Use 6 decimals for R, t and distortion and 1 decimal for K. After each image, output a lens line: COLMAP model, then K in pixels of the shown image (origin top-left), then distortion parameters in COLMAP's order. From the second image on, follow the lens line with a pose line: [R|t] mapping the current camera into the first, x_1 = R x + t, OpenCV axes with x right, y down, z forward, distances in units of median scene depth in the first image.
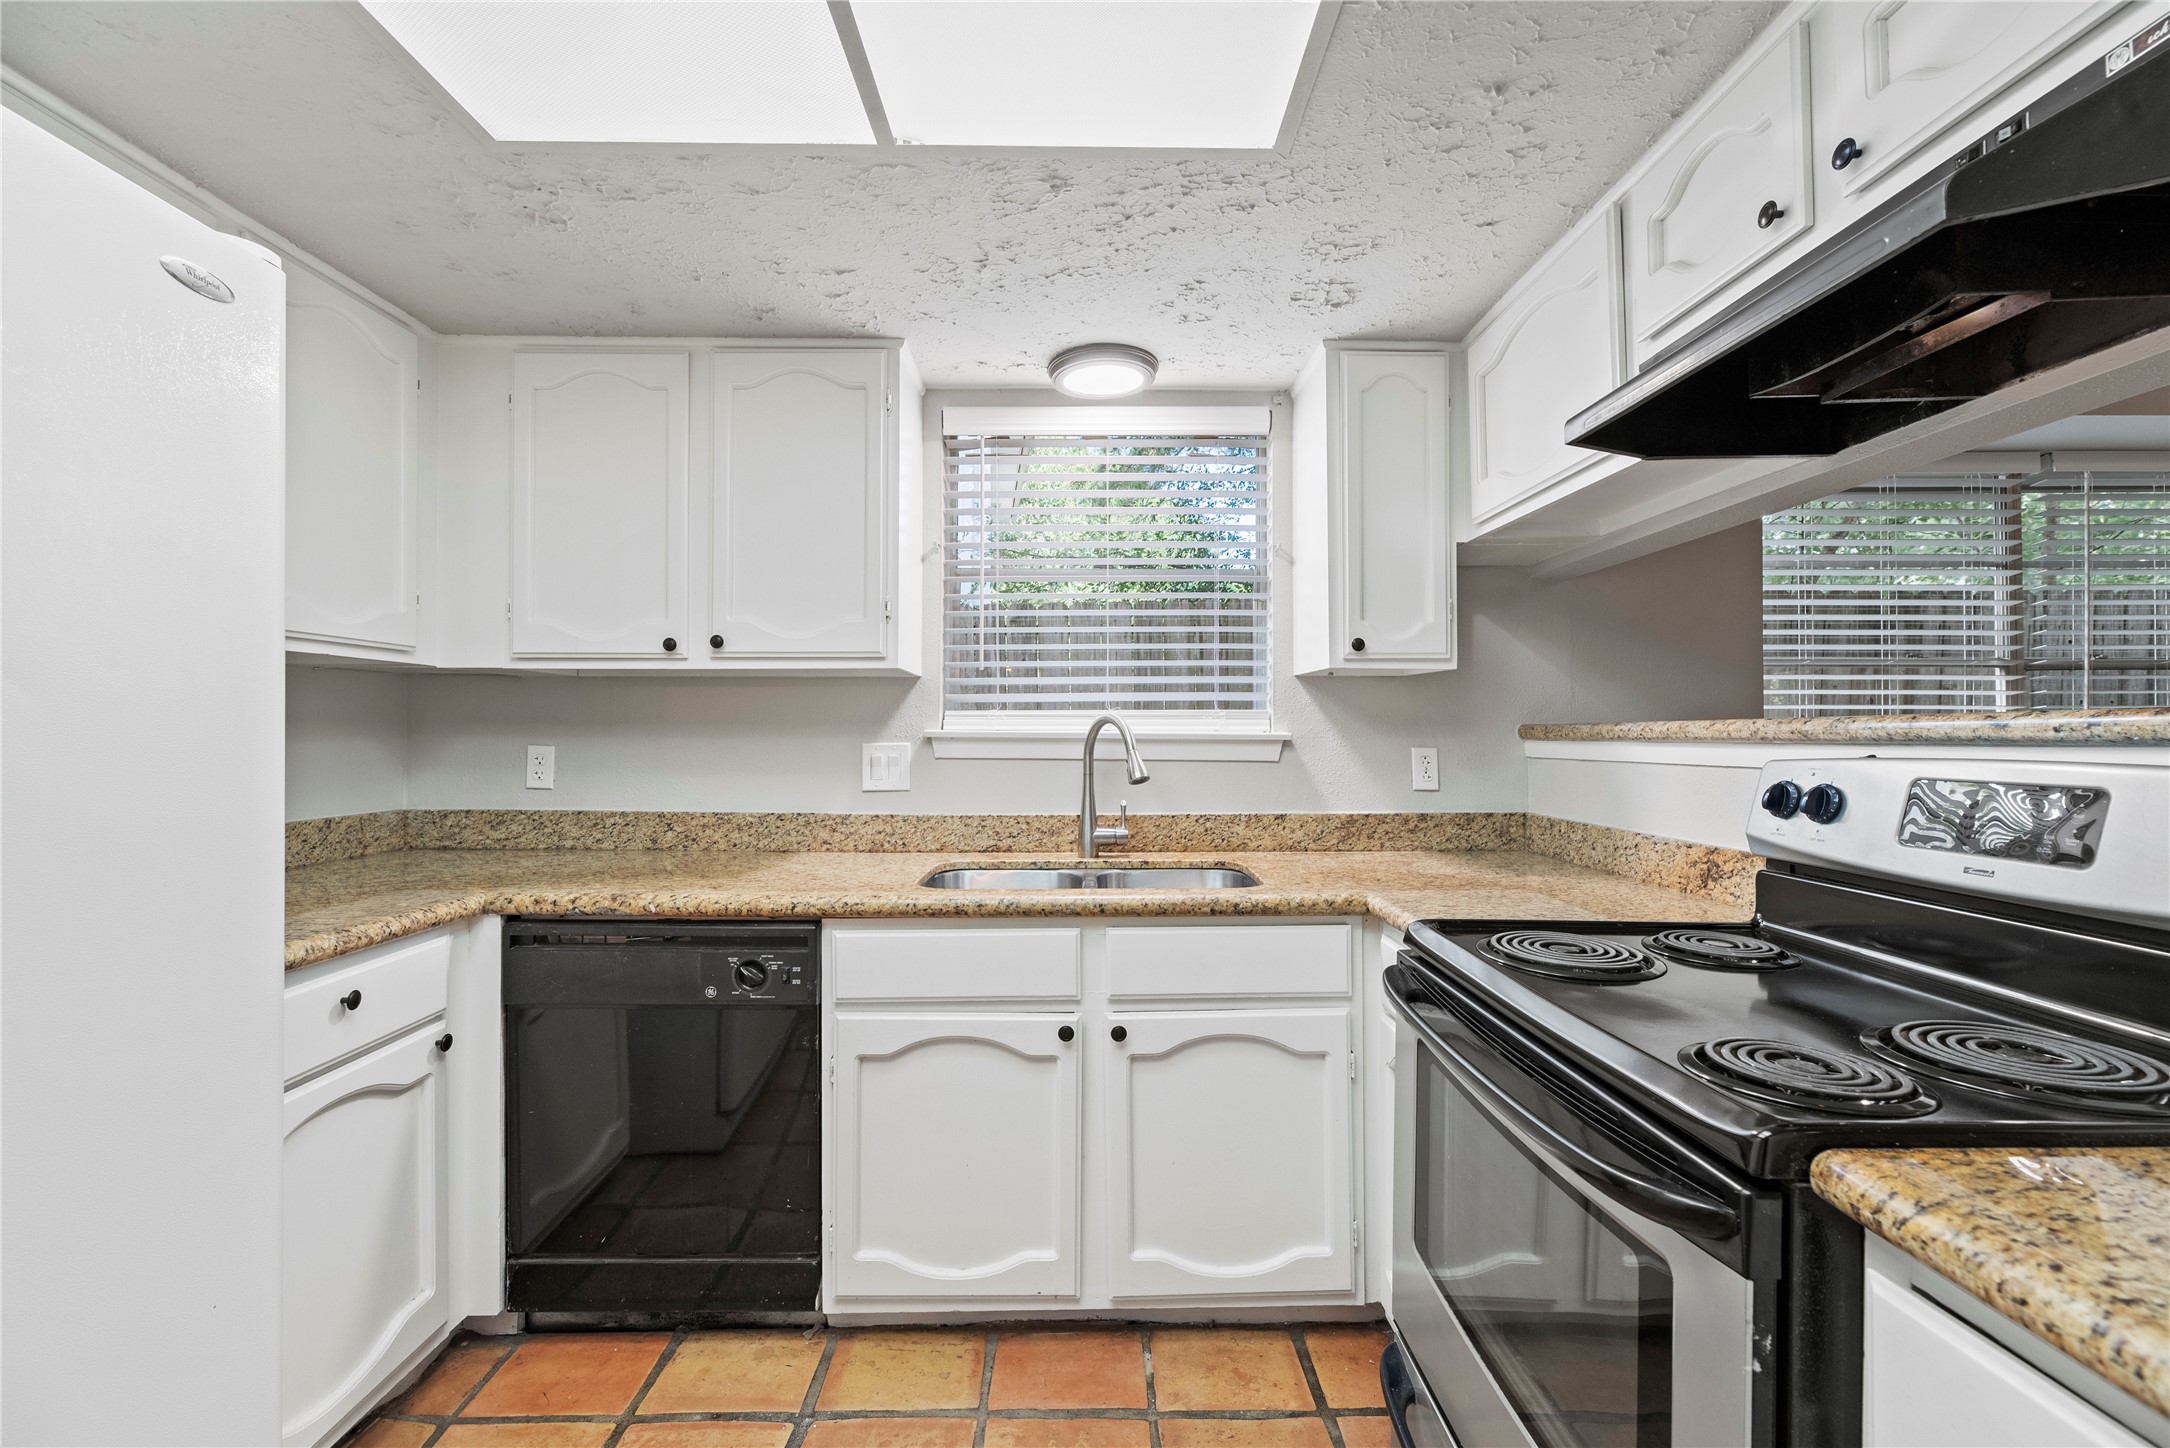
lens RADIAL K [[886.8, 0, 1091.5], [0, 886.8, 730.6], [0, 0, 1]] dist [0.001073, -0.000520]
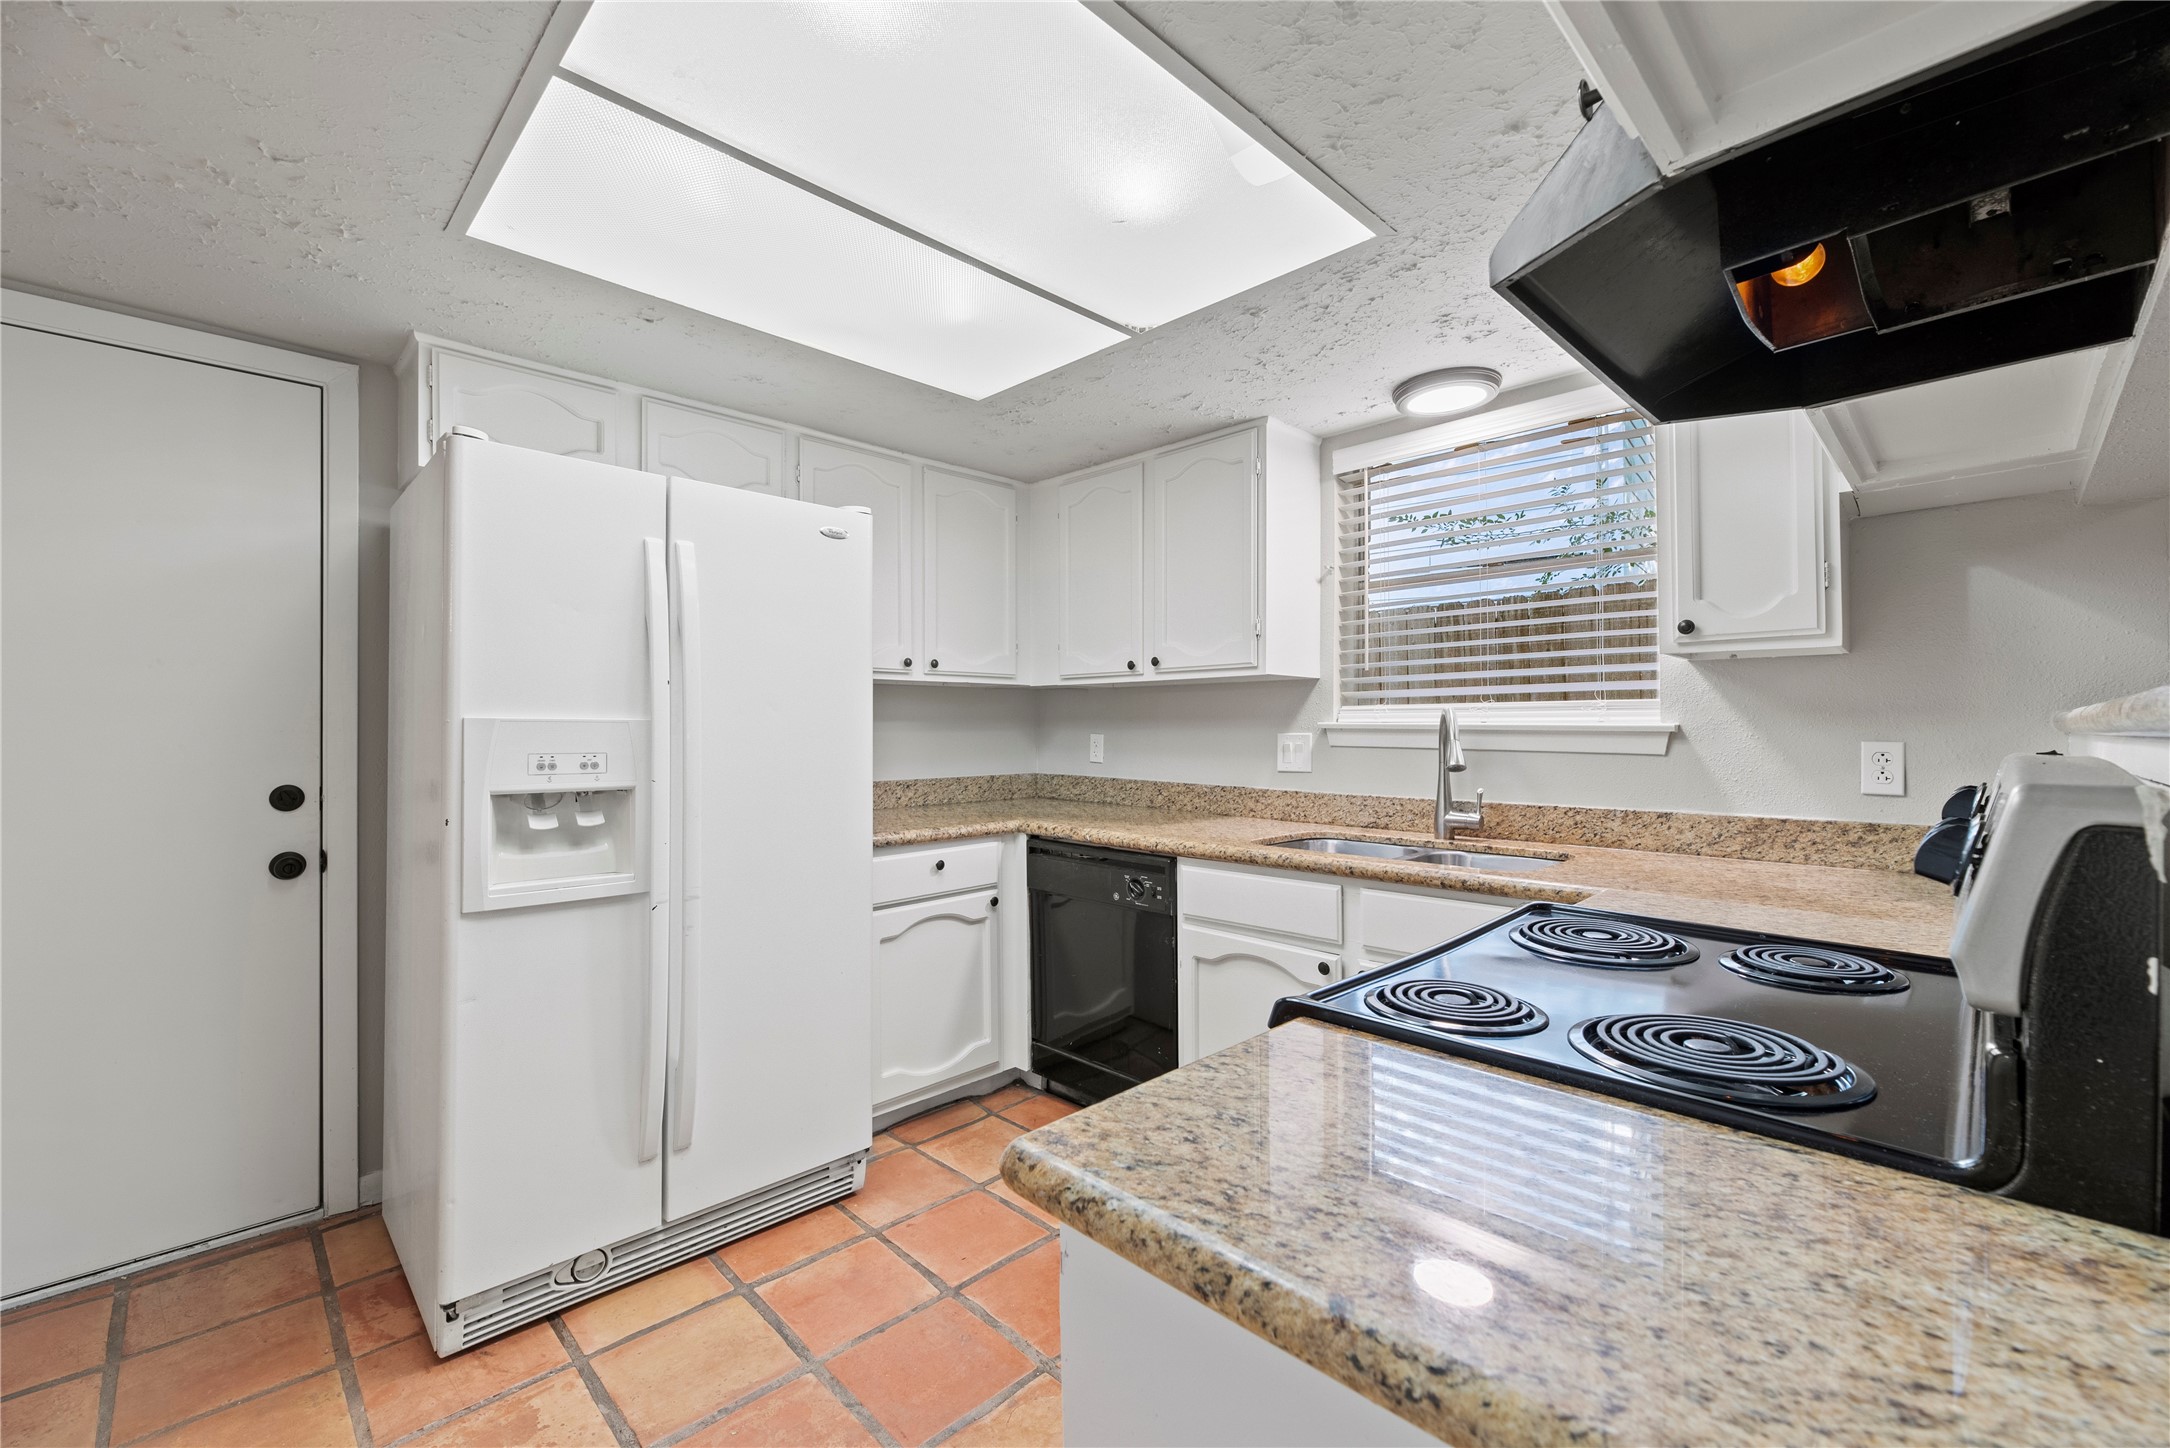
lens RADIAL K [[886.7, 0, 1100.8], [0, 886.7, 727.0], [0, 0, 1]] dist [-0.001155, -0.000223]
pose [[0.707812, -0.001049, -0.706400, 0.602380], [0.004471, 0.999986, 0.002995, 0.000632], [0.706387, -0.005278, 0.707806, -0.086371]]
